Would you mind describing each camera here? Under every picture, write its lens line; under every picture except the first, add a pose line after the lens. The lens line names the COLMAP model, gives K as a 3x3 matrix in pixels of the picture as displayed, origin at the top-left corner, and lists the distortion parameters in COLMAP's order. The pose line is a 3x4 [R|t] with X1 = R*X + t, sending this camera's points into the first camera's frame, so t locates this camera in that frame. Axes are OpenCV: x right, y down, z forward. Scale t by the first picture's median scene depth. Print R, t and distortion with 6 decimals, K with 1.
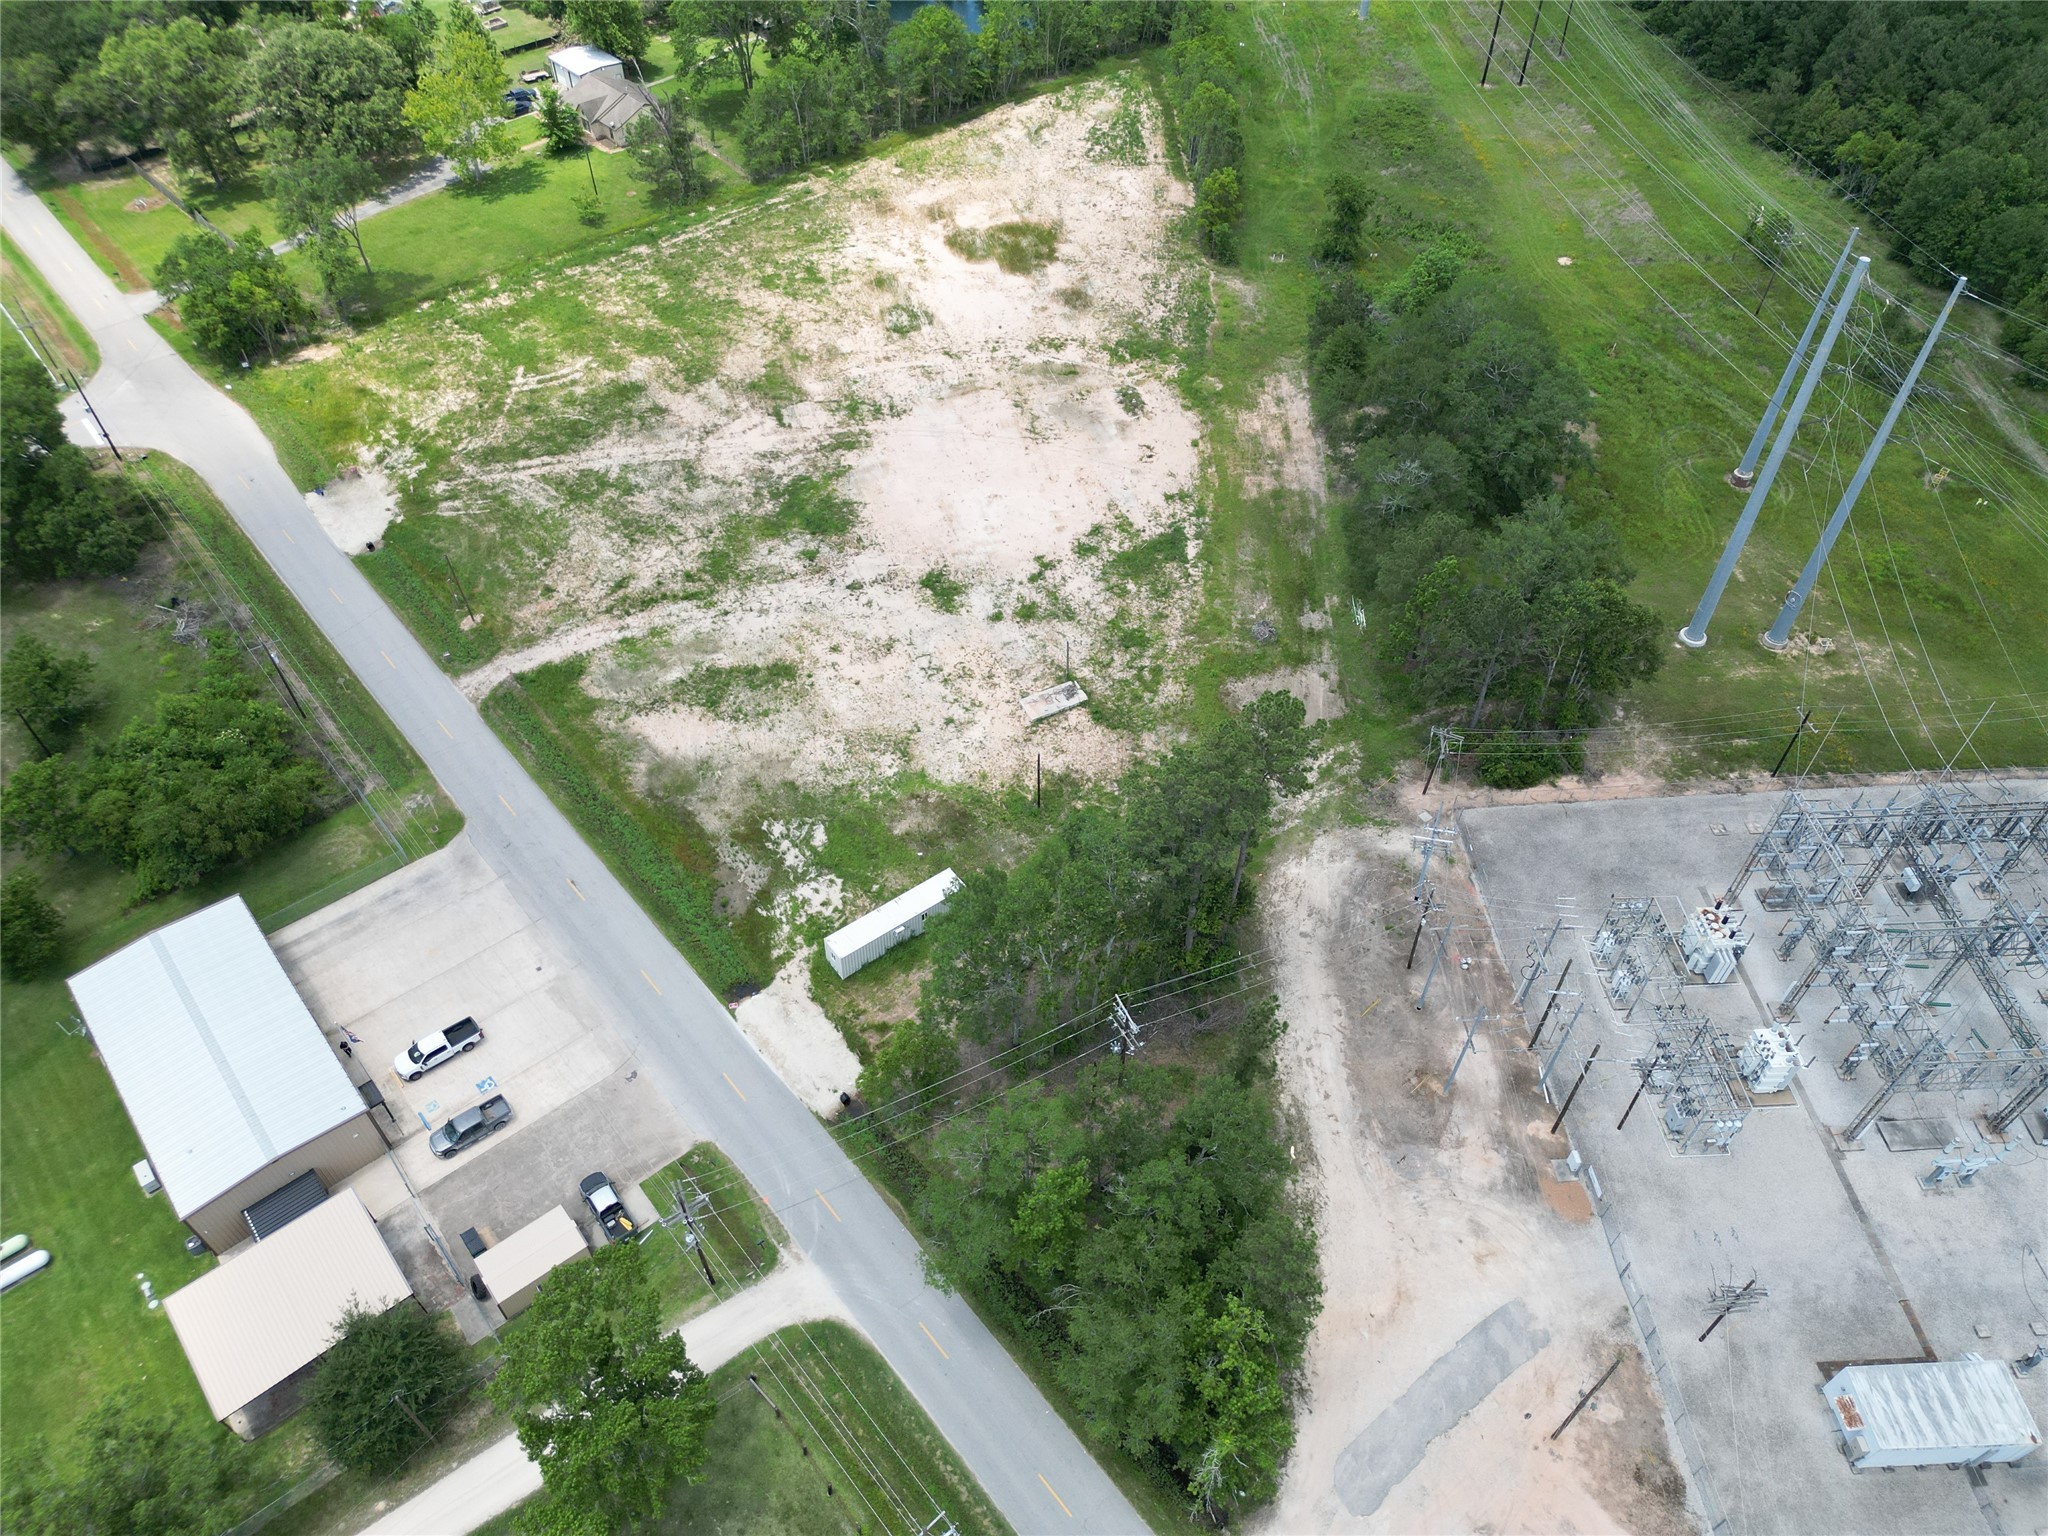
lens RADIAL K [[1428.9, 0, 1016.7], [0, 1428.9, 768.8], [0, 0, 1]] dist [0.117571, -0.178126]
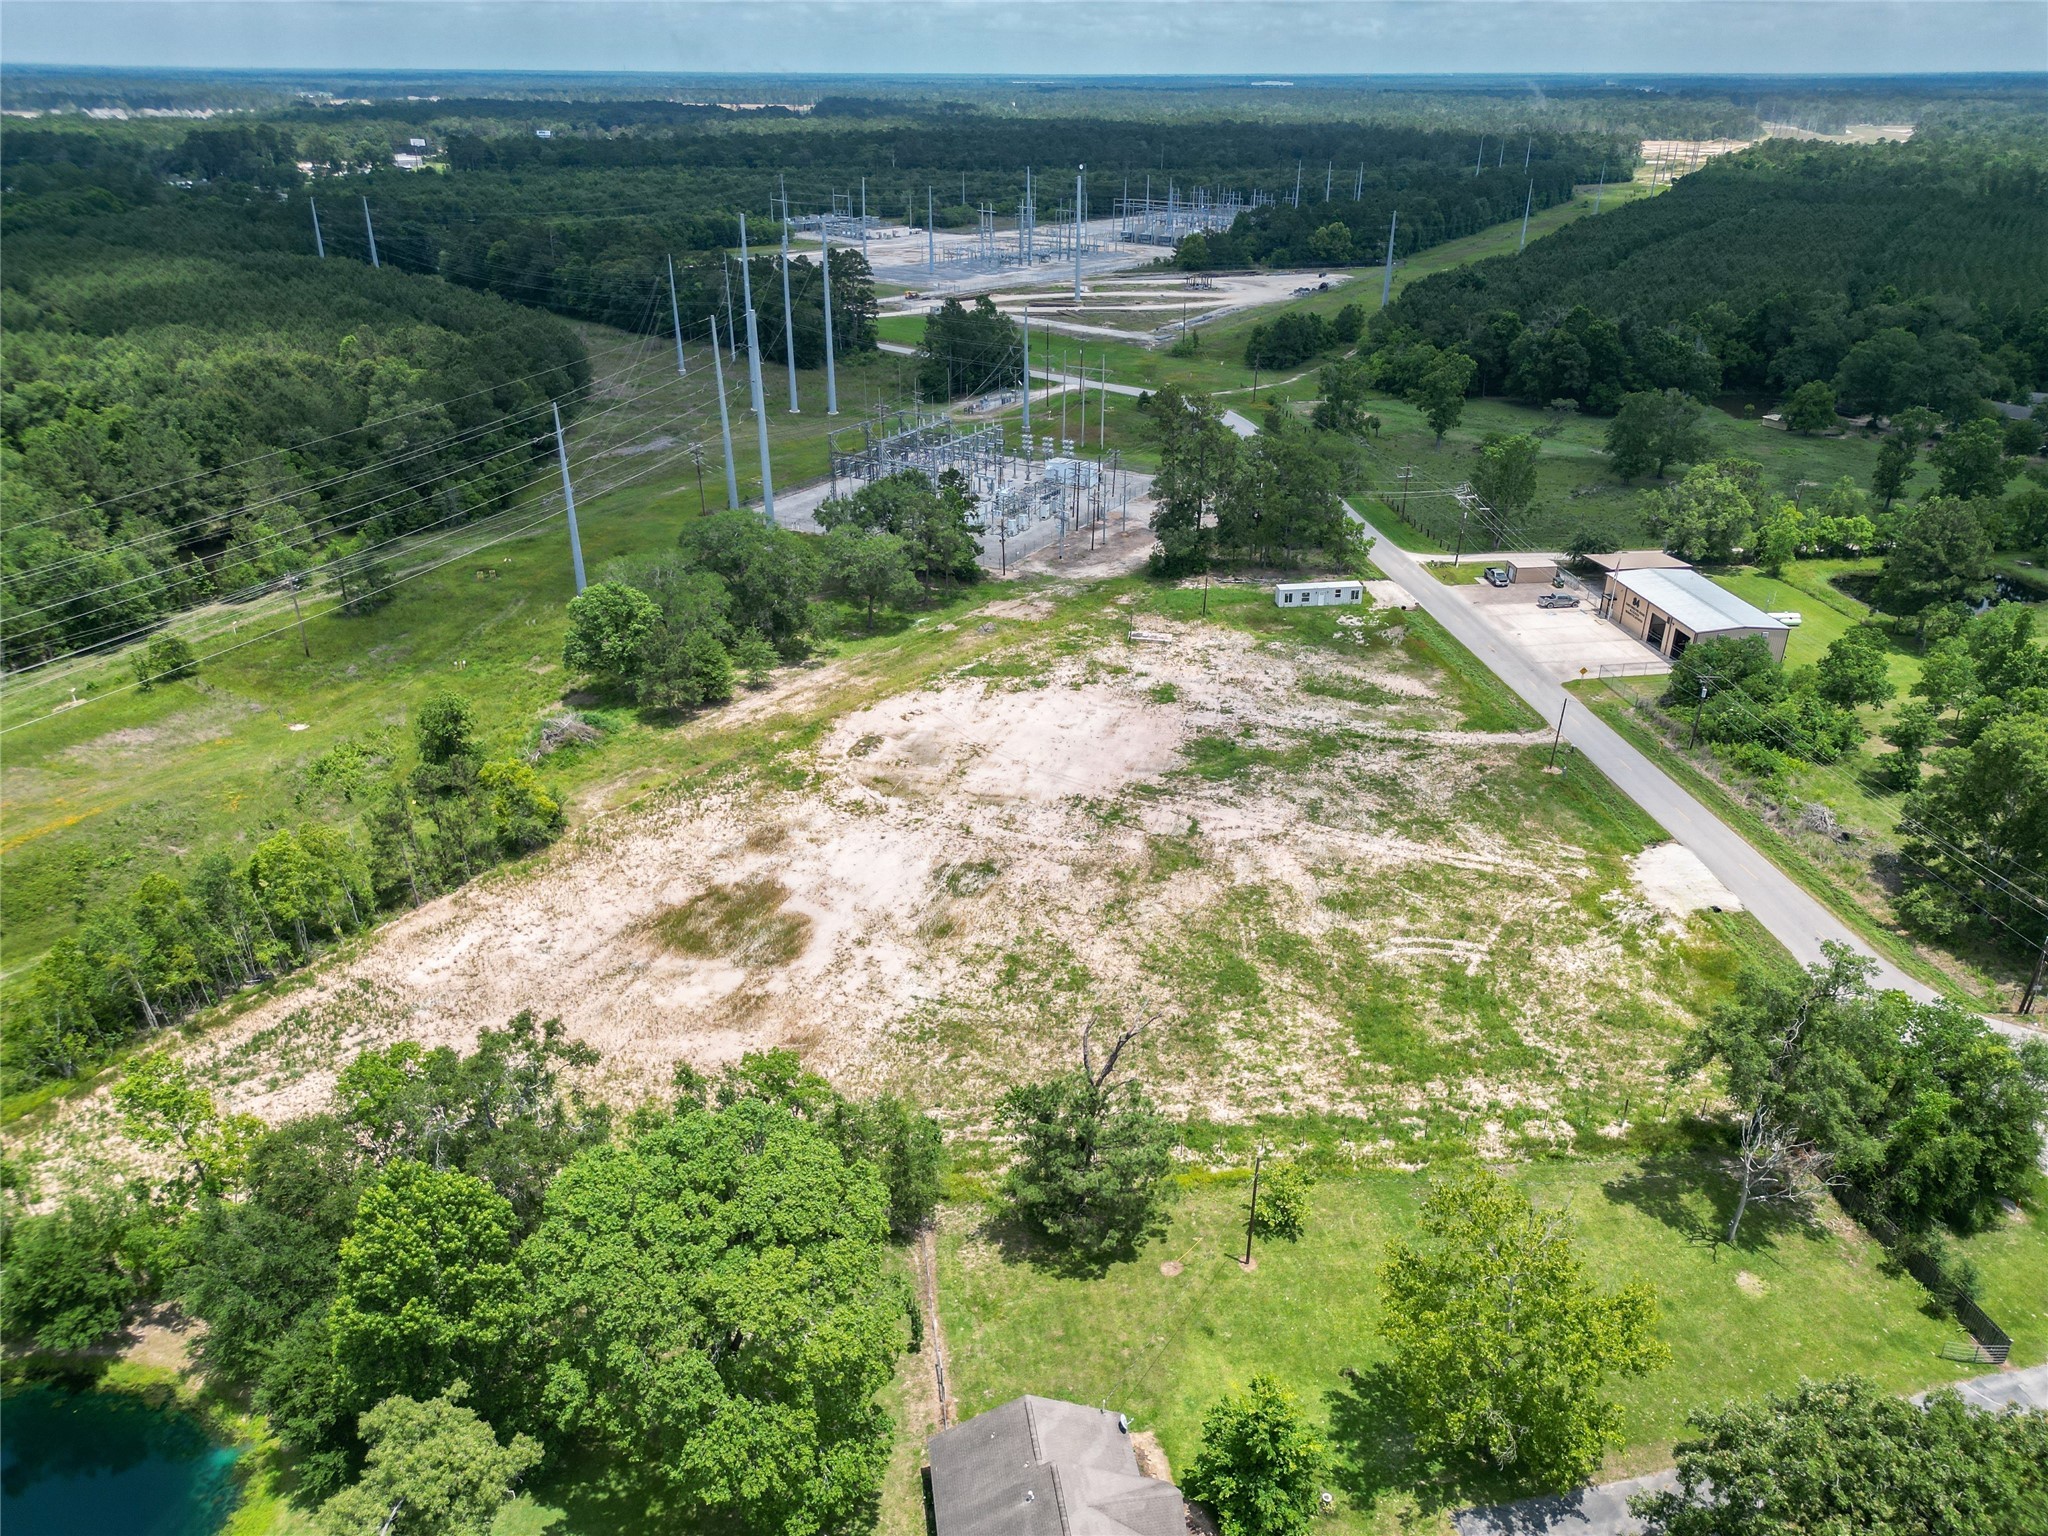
lens RADIAL K [[1428.9, 0, 1016.7], [0, 1428.9, 768.8], [0, 0, 1]] dist [0.117571, -0.178126]
pose [[-0.831589, -0.243505, 0.499164, -0.557272], [0.405676, 0.347523, 0.845373, -1.154535], [-0.379323, 0.905501, -0.190213, 1.290540]]
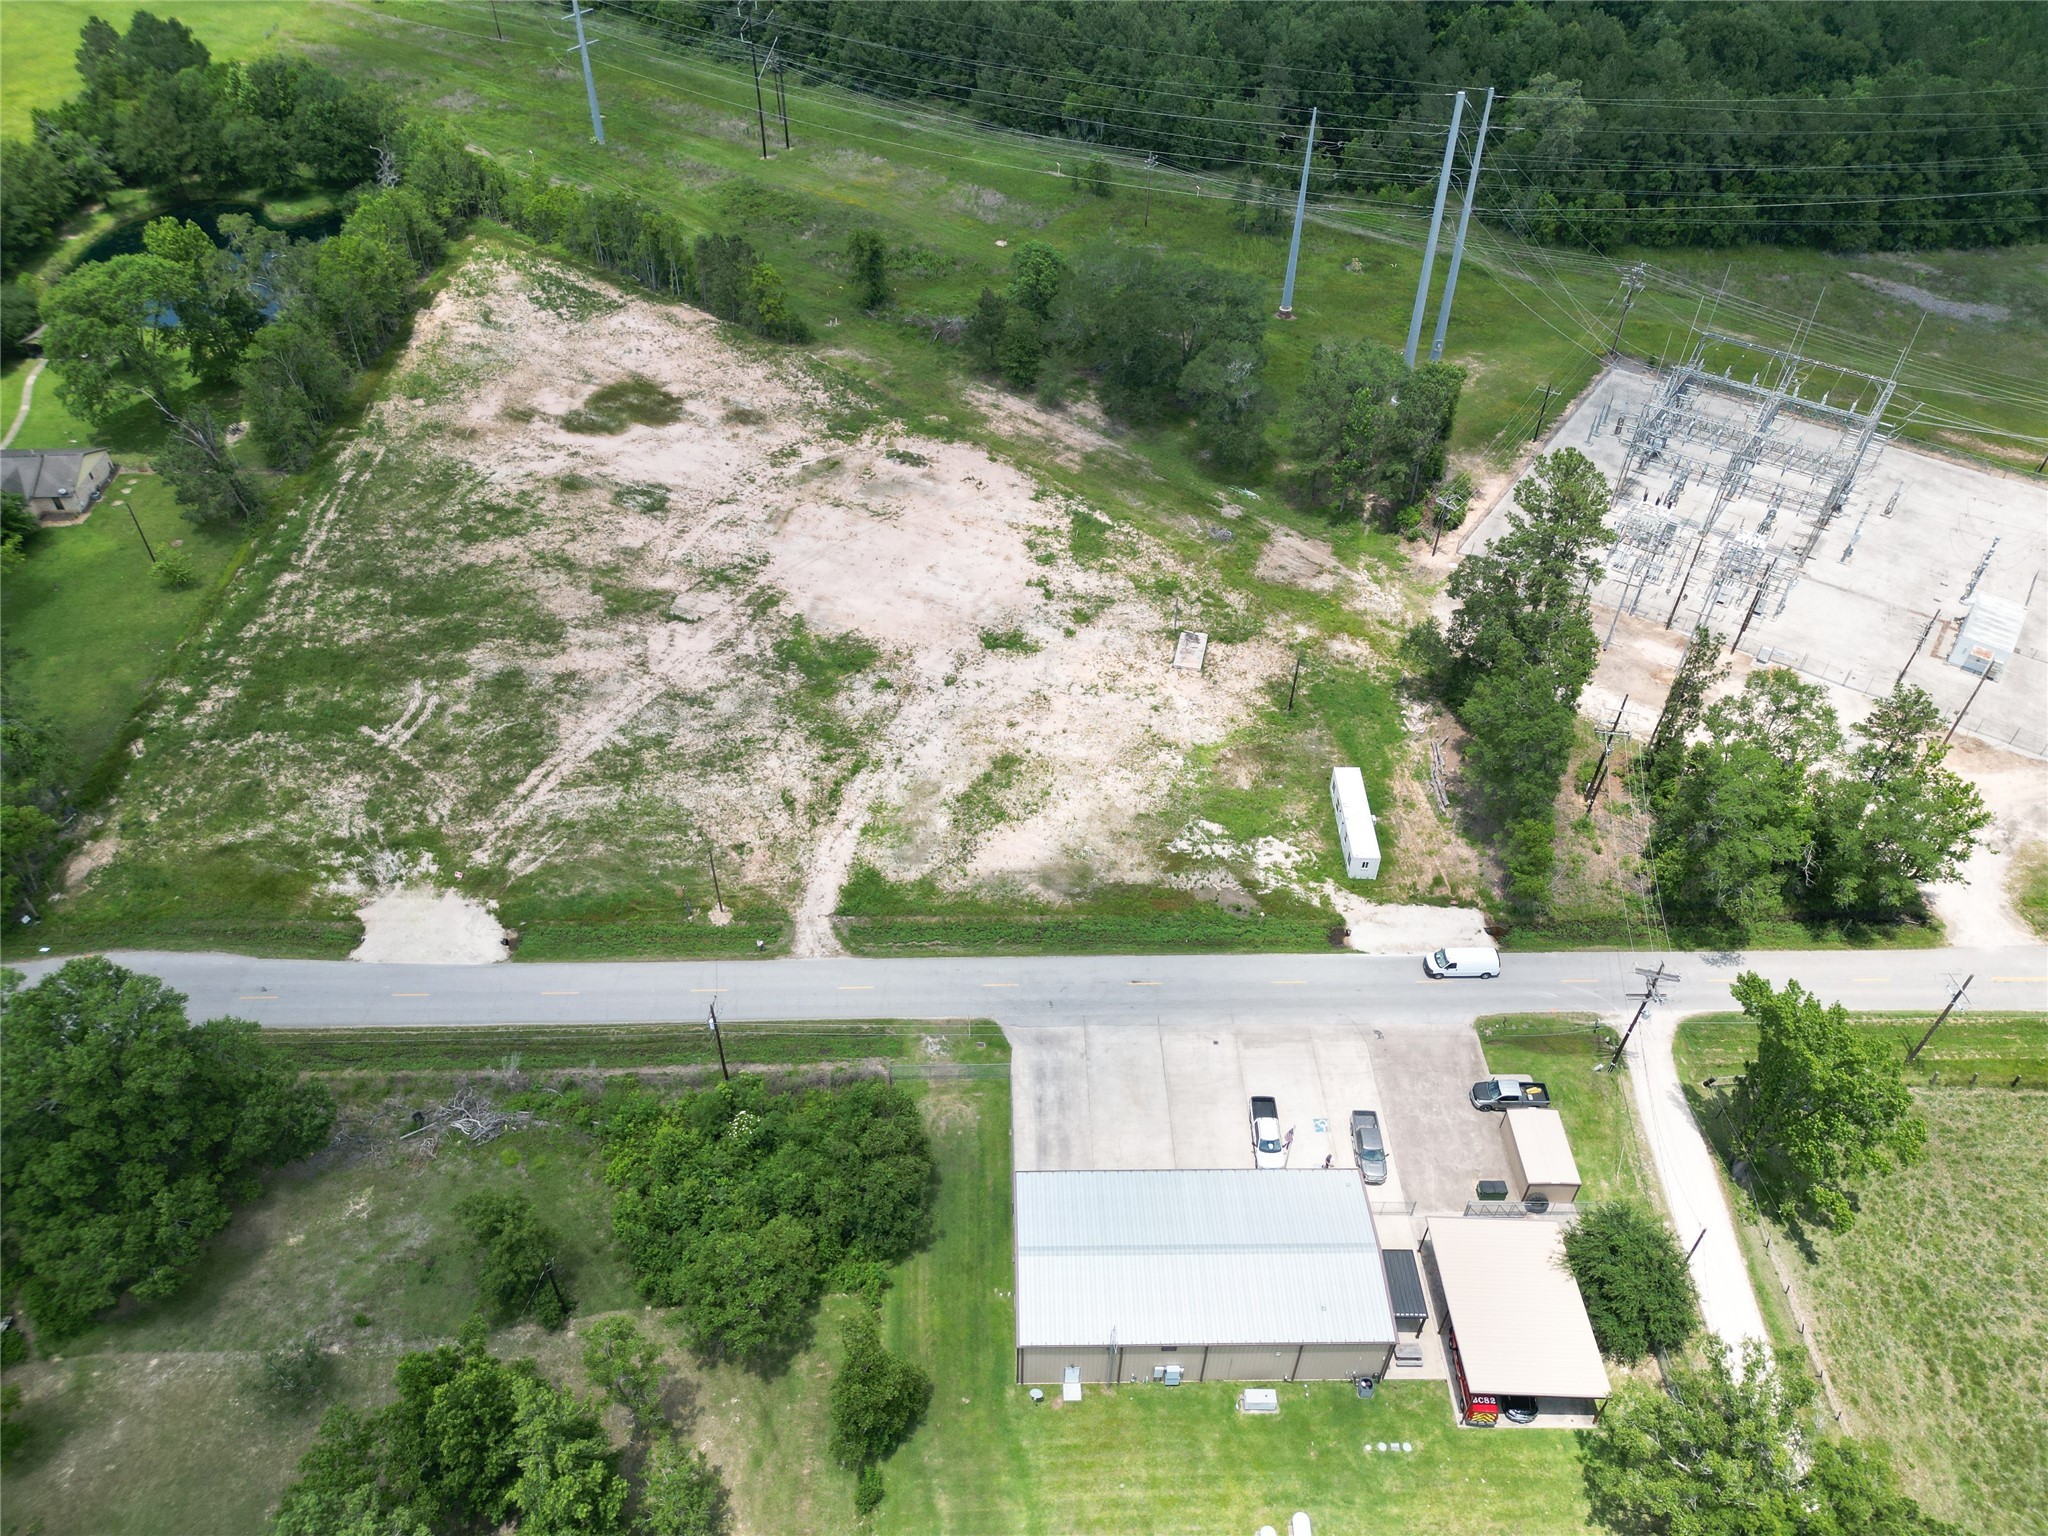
lens RADIAL K [[1428.9, 0, 1016.7], [0, 1428.9, 768.8], [0, 0, 1]] dist [0.117571, -0.178126]
pose [[0.627832, -0.525910, 0.573799, -0.679262], [0.567313, 0.813921, 0.125257, -0.170926], [-0.532901, 0.246883, 0.809361, 0.154379]]
